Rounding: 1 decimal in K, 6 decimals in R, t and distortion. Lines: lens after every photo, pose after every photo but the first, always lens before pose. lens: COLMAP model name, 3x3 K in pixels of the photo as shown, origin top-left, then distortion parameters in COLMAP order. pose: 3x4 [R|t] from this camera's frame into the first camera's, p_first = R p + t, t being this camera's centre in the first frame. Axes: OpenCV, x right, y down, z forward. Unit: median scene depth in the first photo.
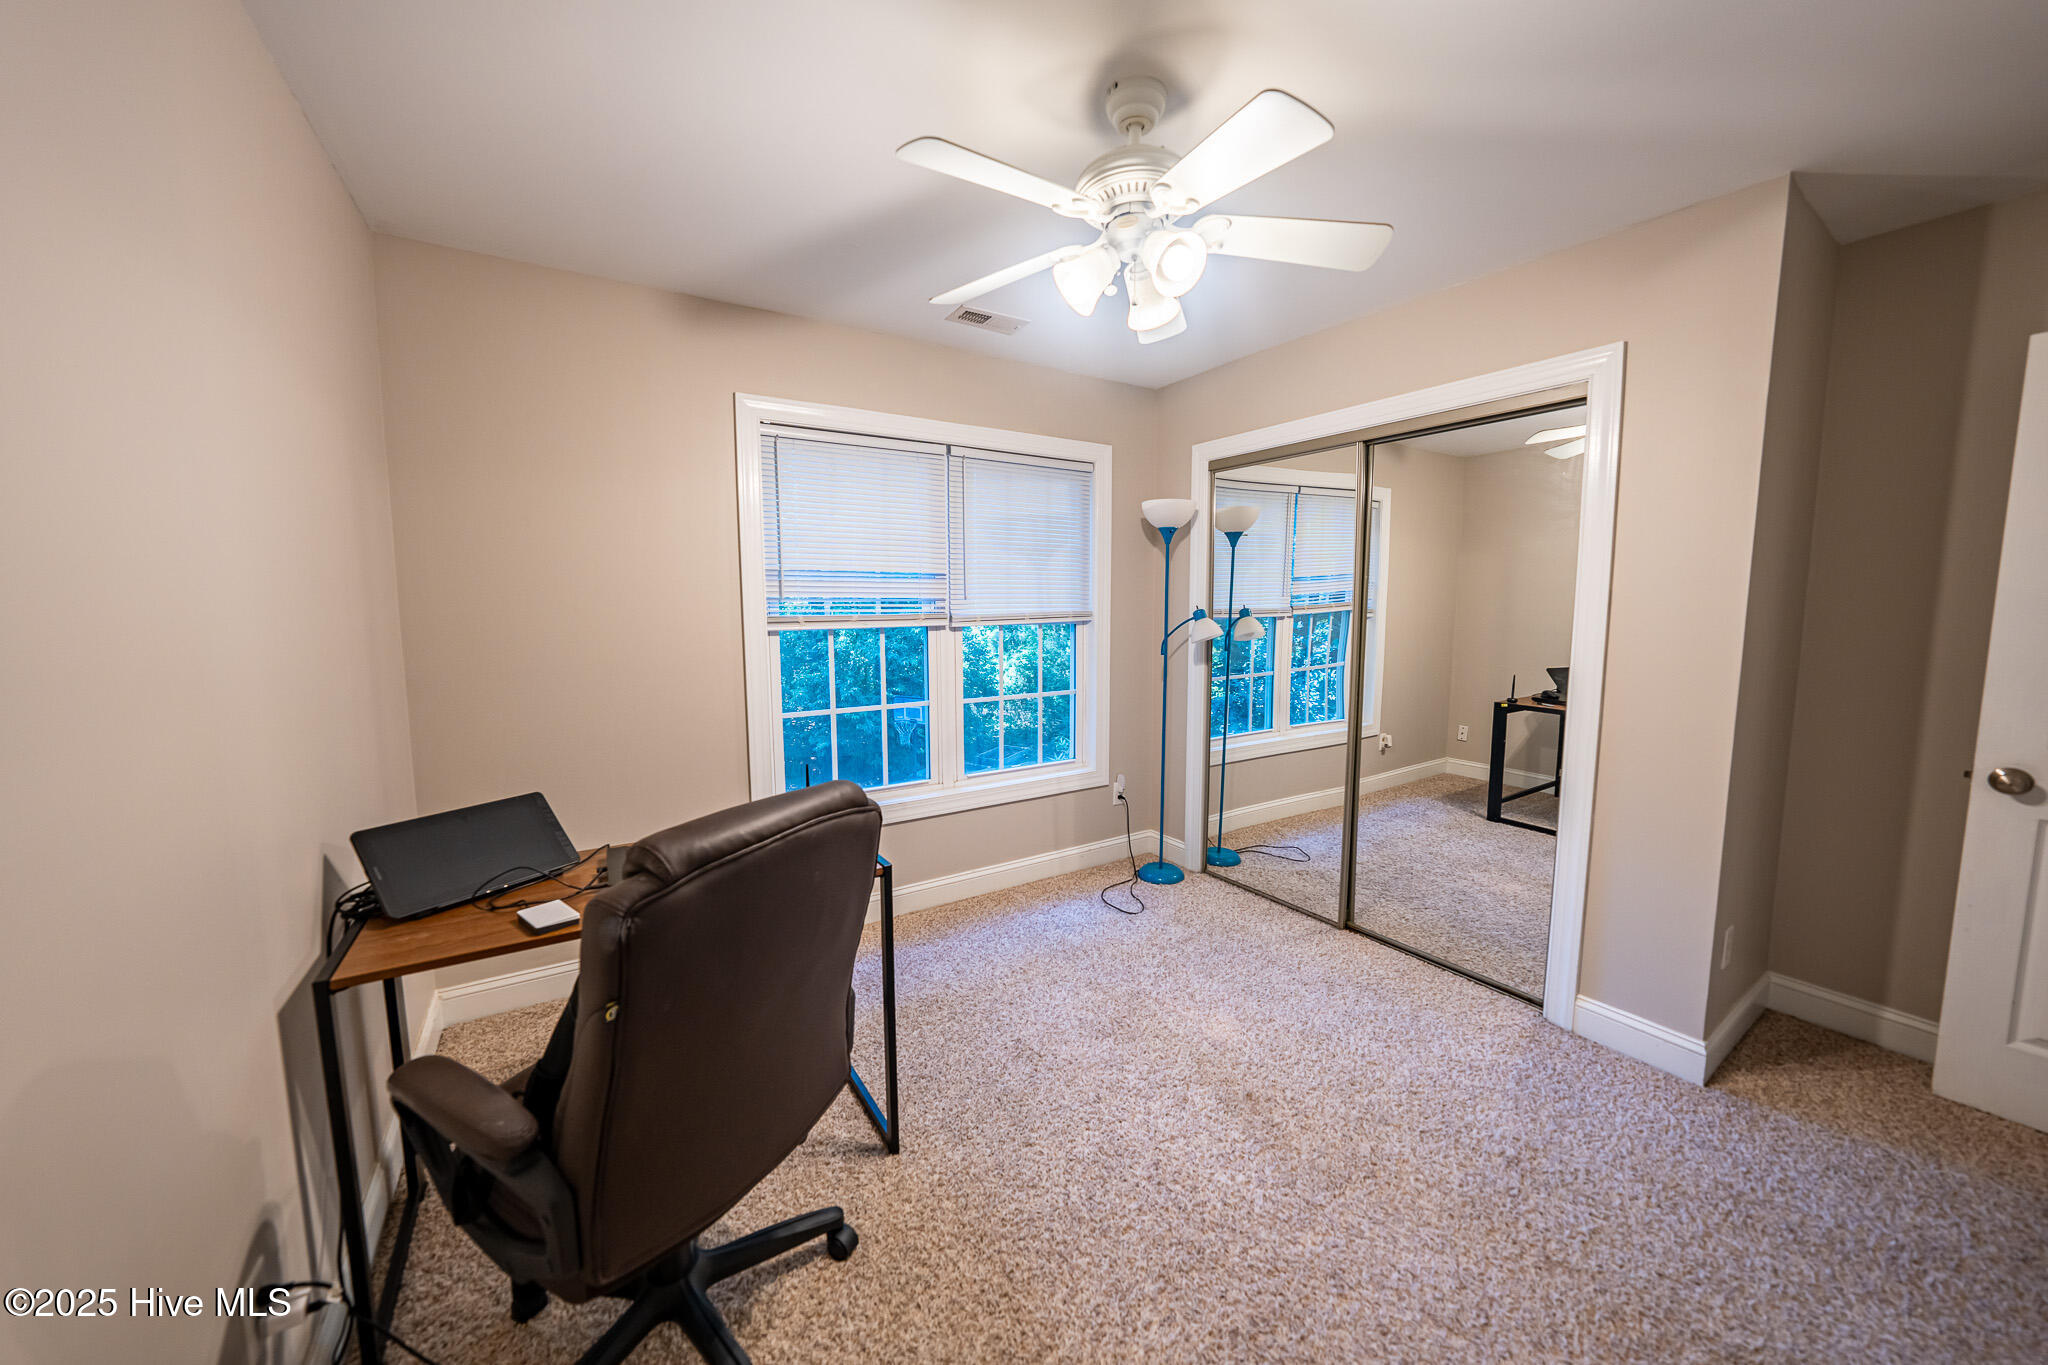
lens RADIAL K [[719.3, 0, 1031.1], [0, 719.3, 675.6], [0, 0, 1]] dist [-0.019937, 0.002105]
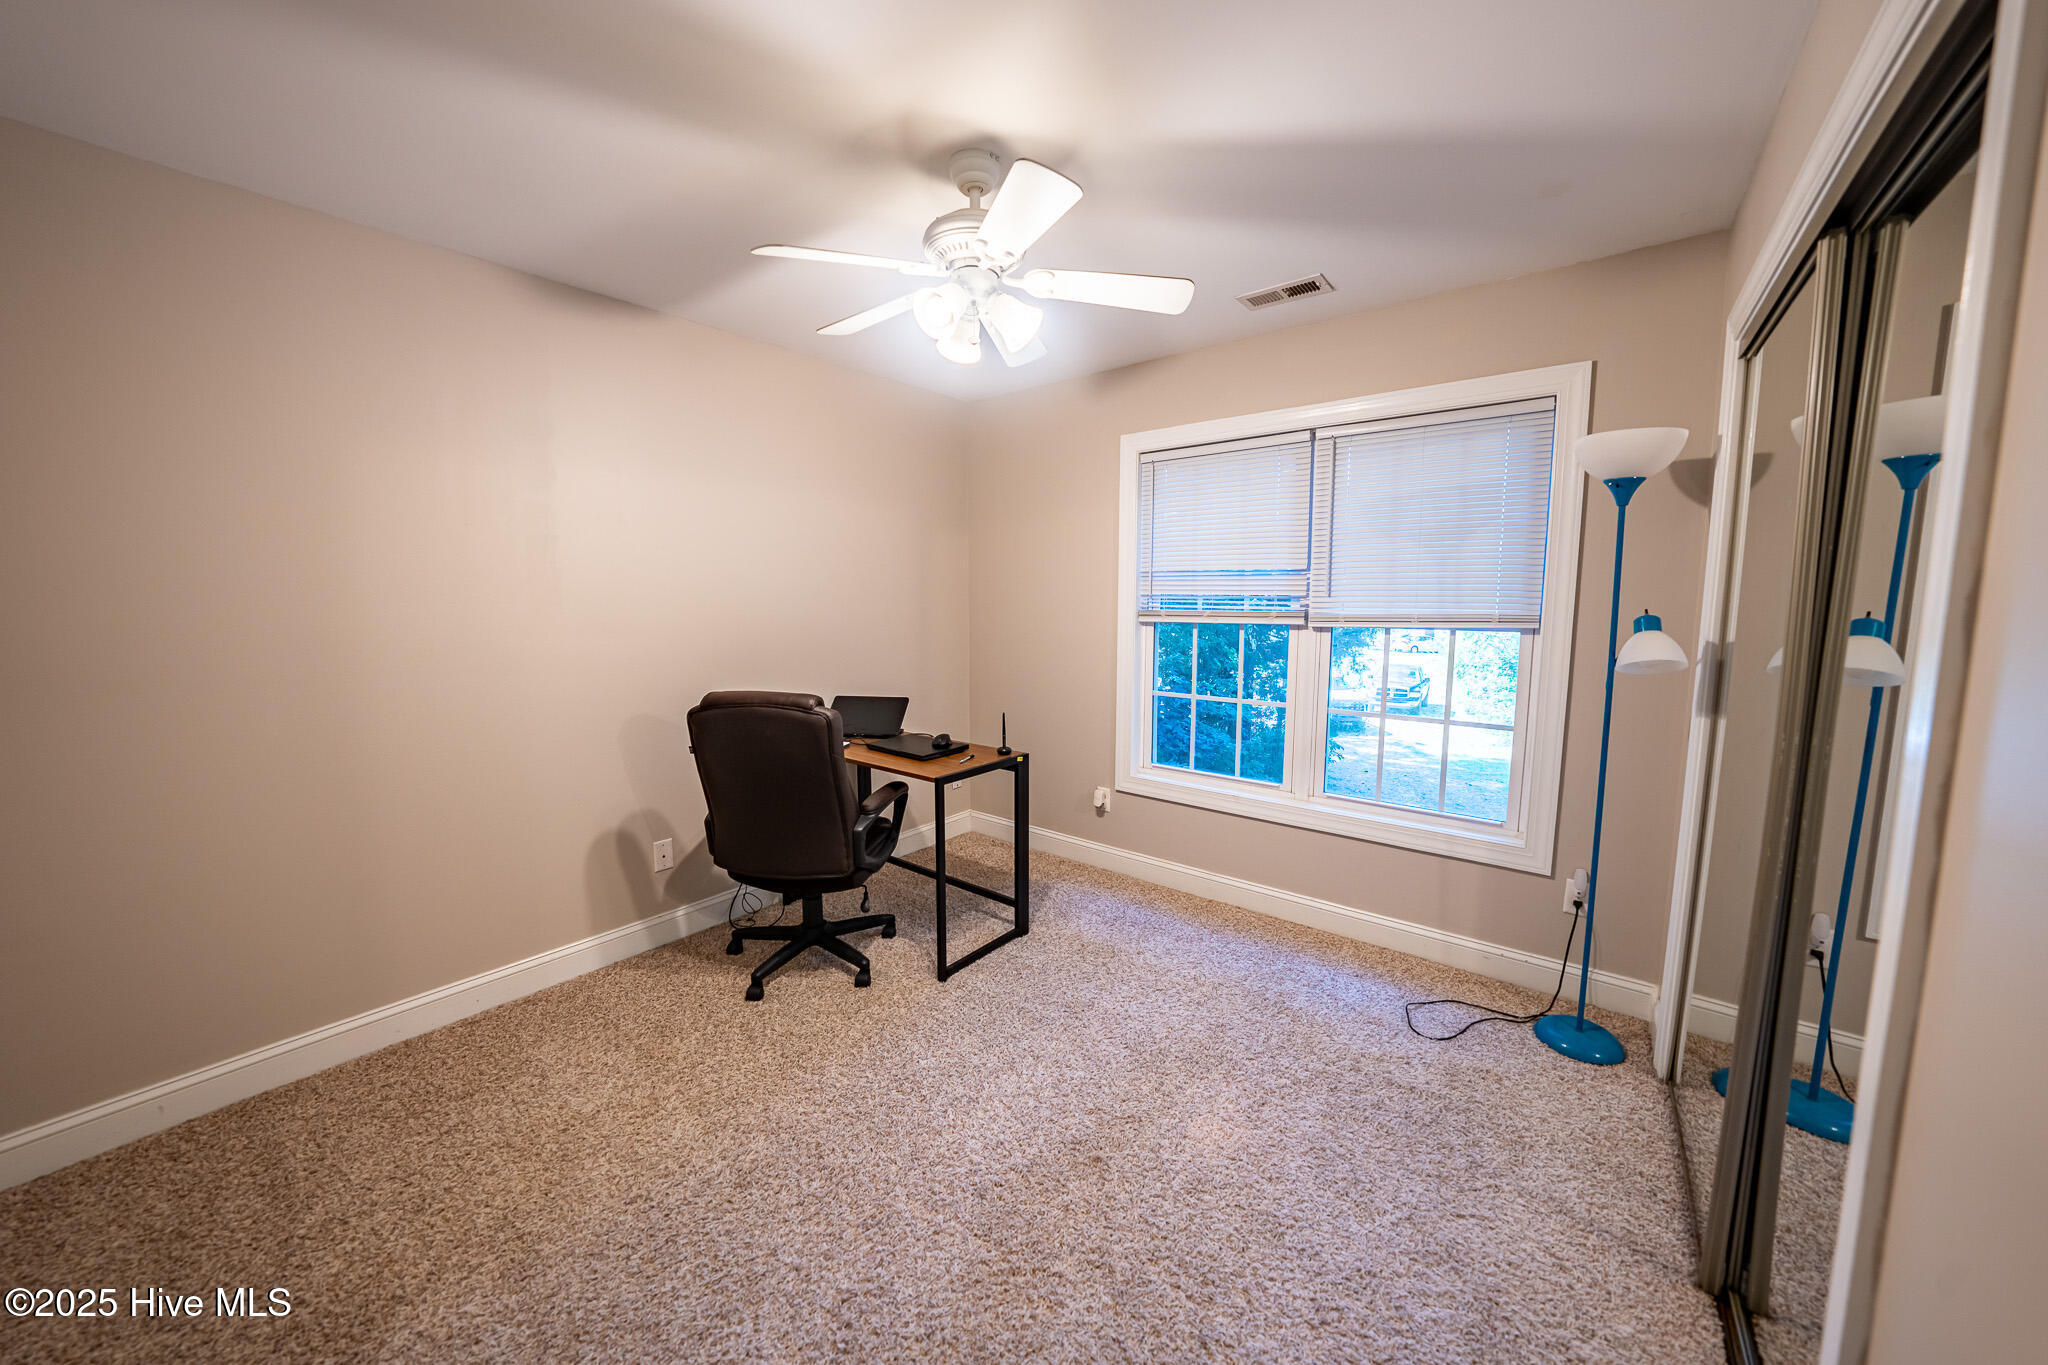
lens RADIAL K [[719.3, 0, 1023.0], [0, 719.3, 675.8], [0, 0, 1]] dist [-0.019937, 0.002105]
pose [[0.306638, 0.108575, -0.945613, 0.674827], [-0.101138, 0.991565, 0.081055, -0.044244], [0.946437, 0.070783, 0.315033, 0.380320]]
